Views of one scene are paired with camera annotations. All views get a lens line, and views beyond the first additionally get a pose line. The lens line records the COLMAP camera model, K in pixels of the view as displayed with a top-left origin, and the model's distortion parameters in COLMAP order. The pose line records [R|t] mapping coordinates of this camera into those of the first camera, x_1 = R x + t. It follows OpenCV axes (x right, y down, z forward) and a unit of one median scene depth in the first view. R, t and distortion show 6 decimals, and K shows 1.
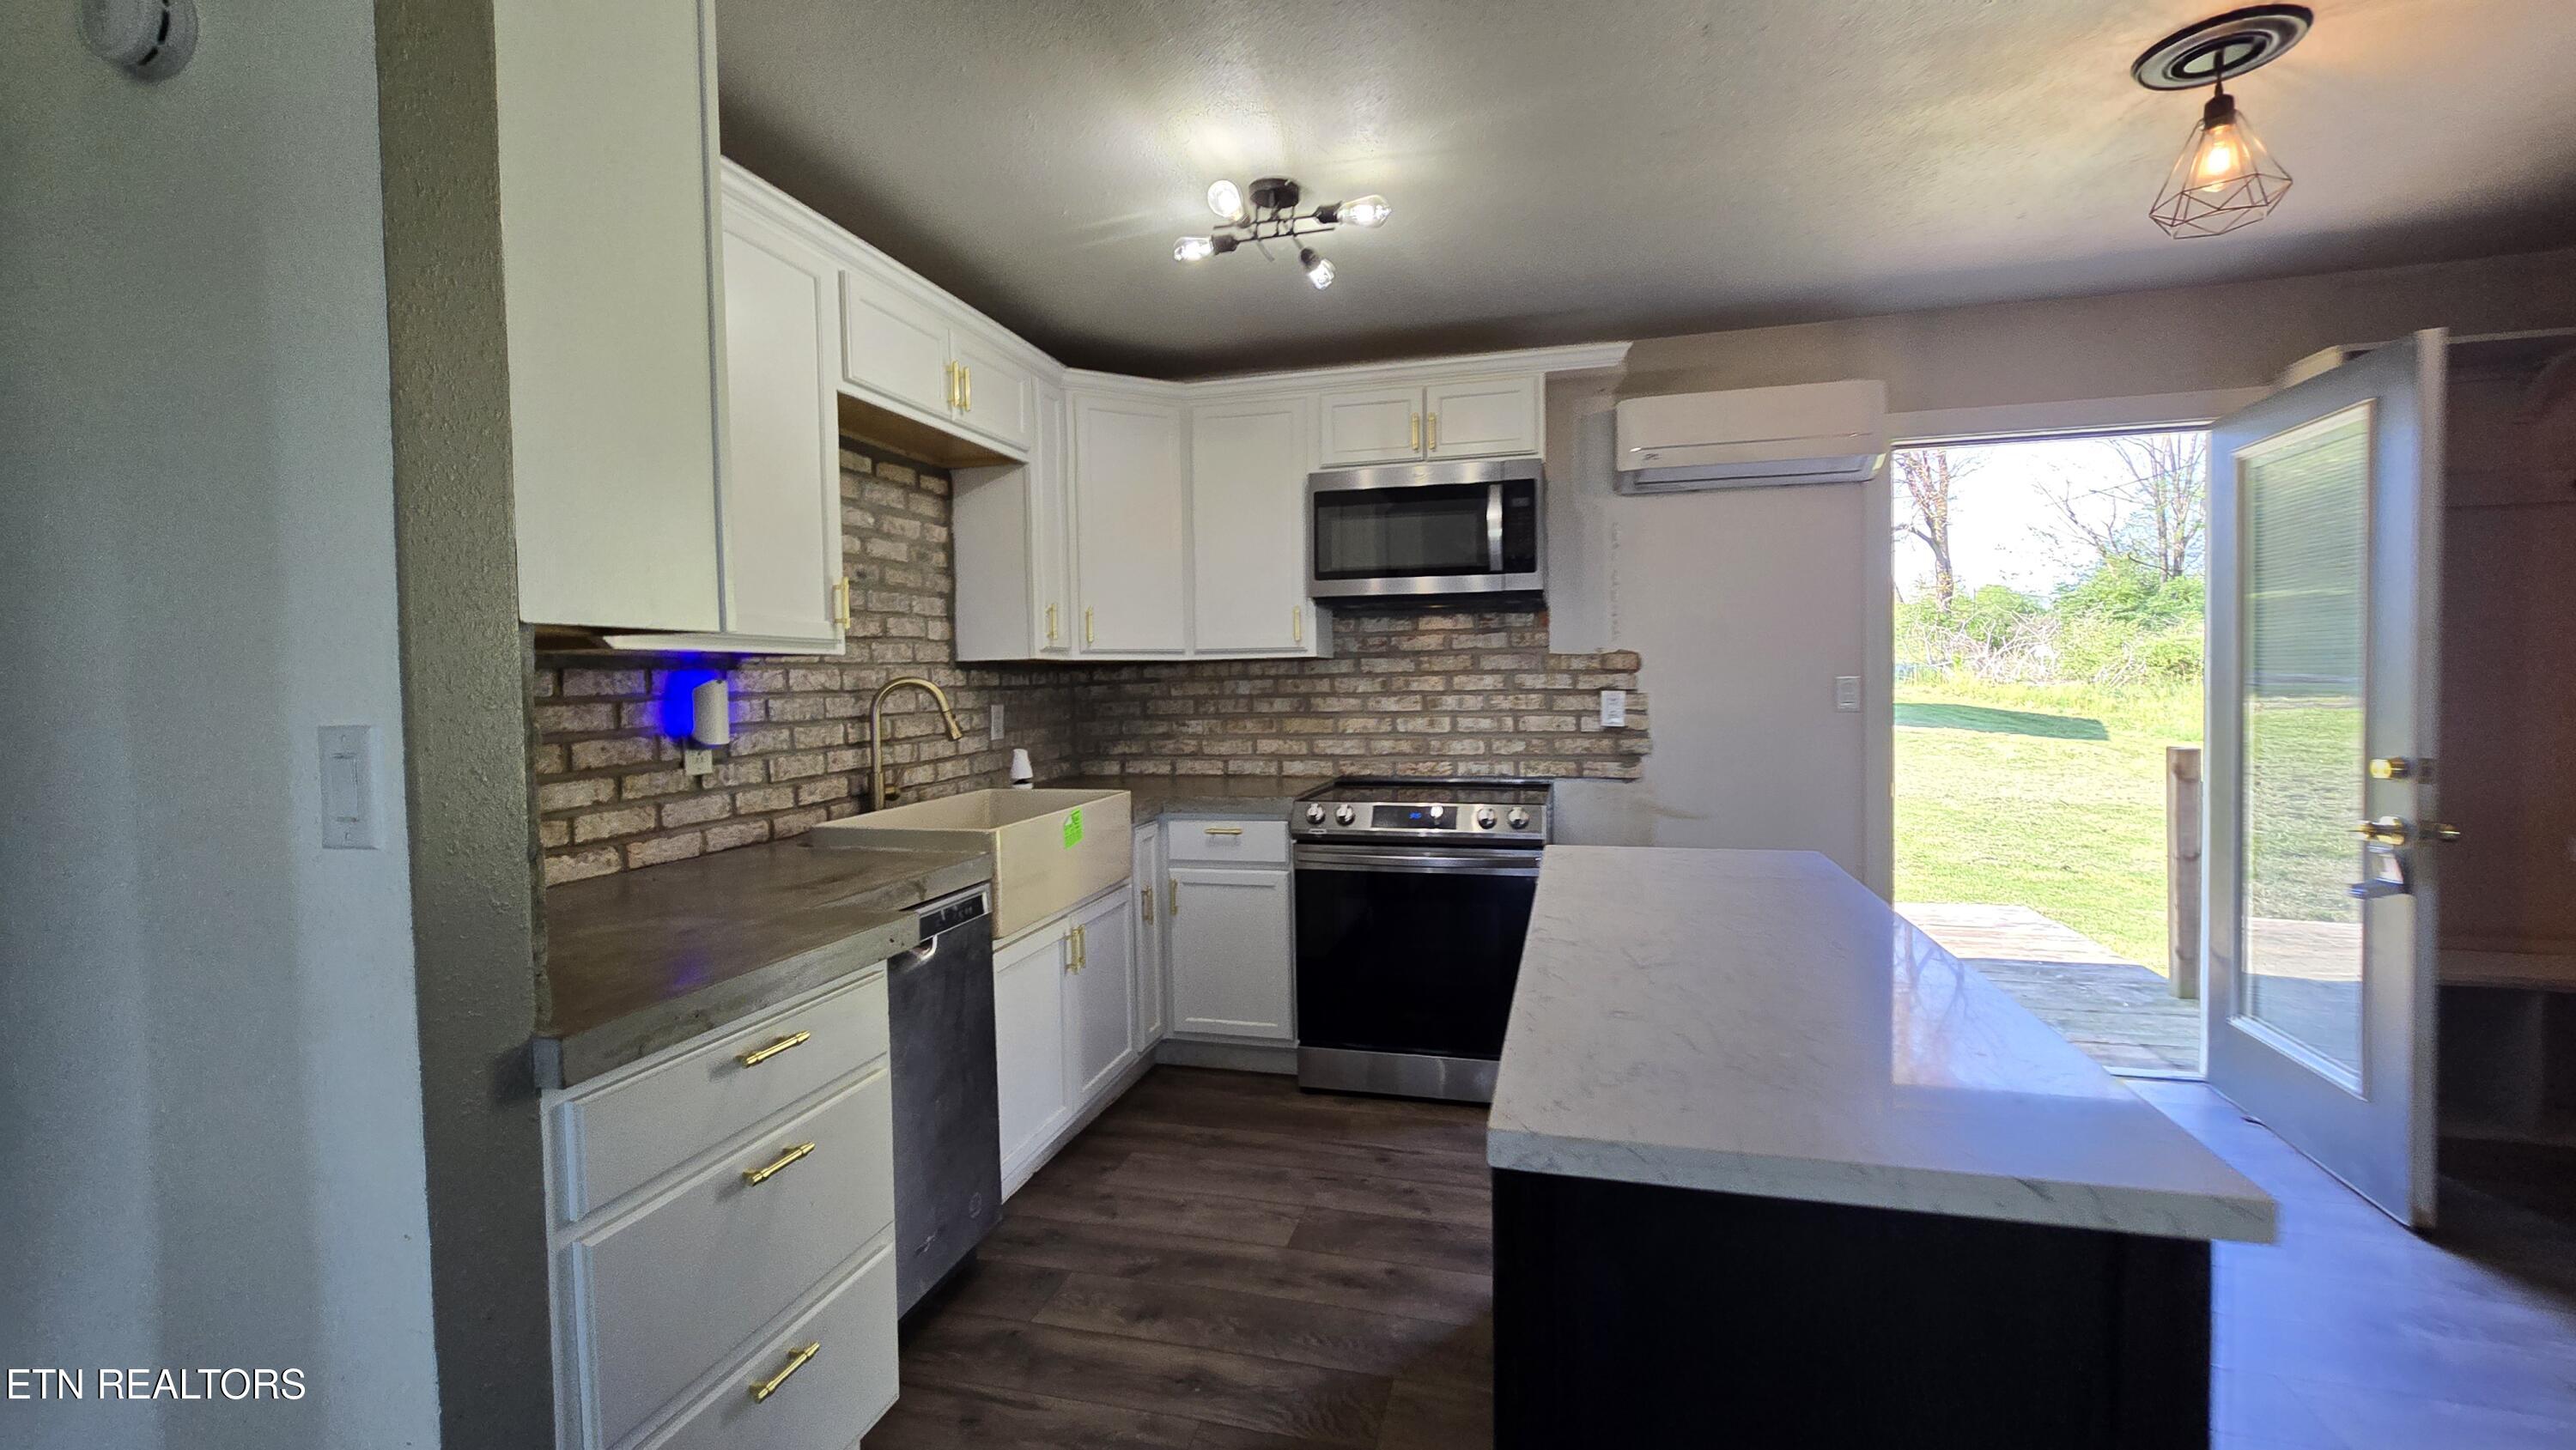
lens RADIAL K [[1065.0, 0, 1295.0], [0, 1065.0, 714.1], [0, 0, 1]] dist [-0.002572, 0.001584]
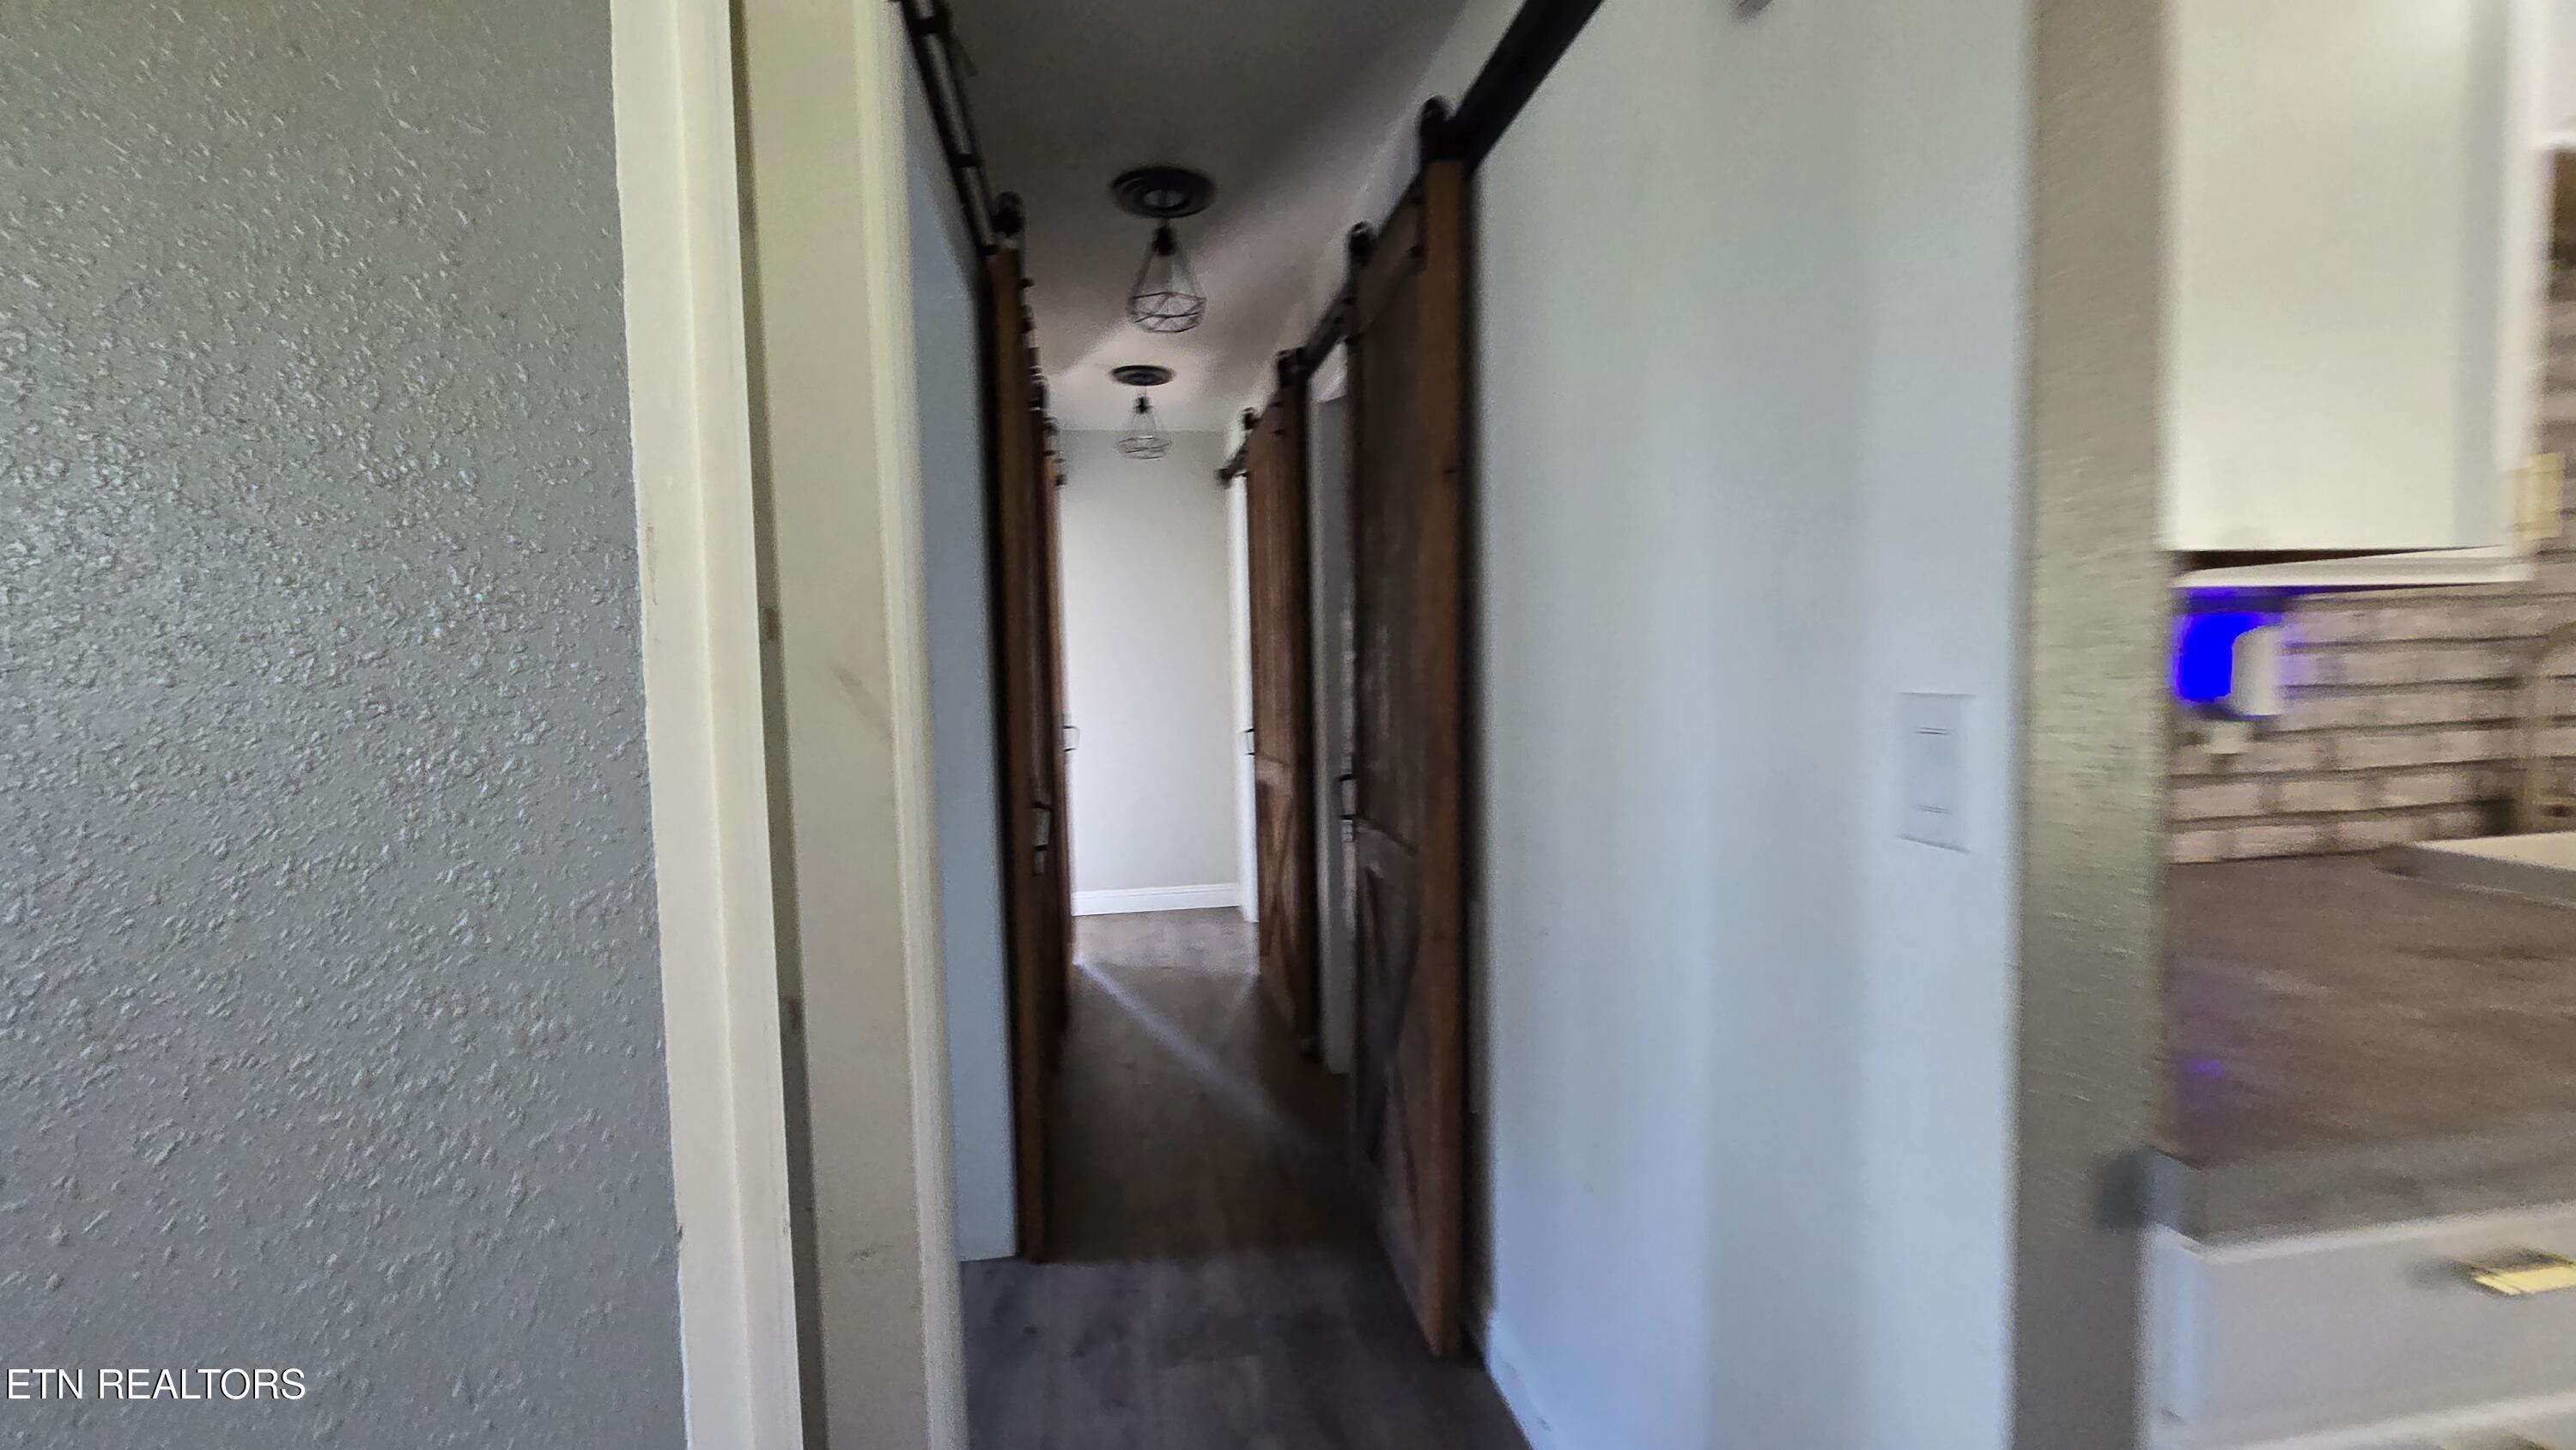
lens RADIAL K [[1065.0, 0, 1281.6], [0, 1065.0, 717.0], [0, 0, 1]] dist [-0.002572, 0.001584]
pose [[0.411330, 0.063596, -0.909265, -0.143754], [-0.014192, 0.997889, 0.063374, -0.006056], [0.911376, -0.013163, 0.411364, 0.085510]]
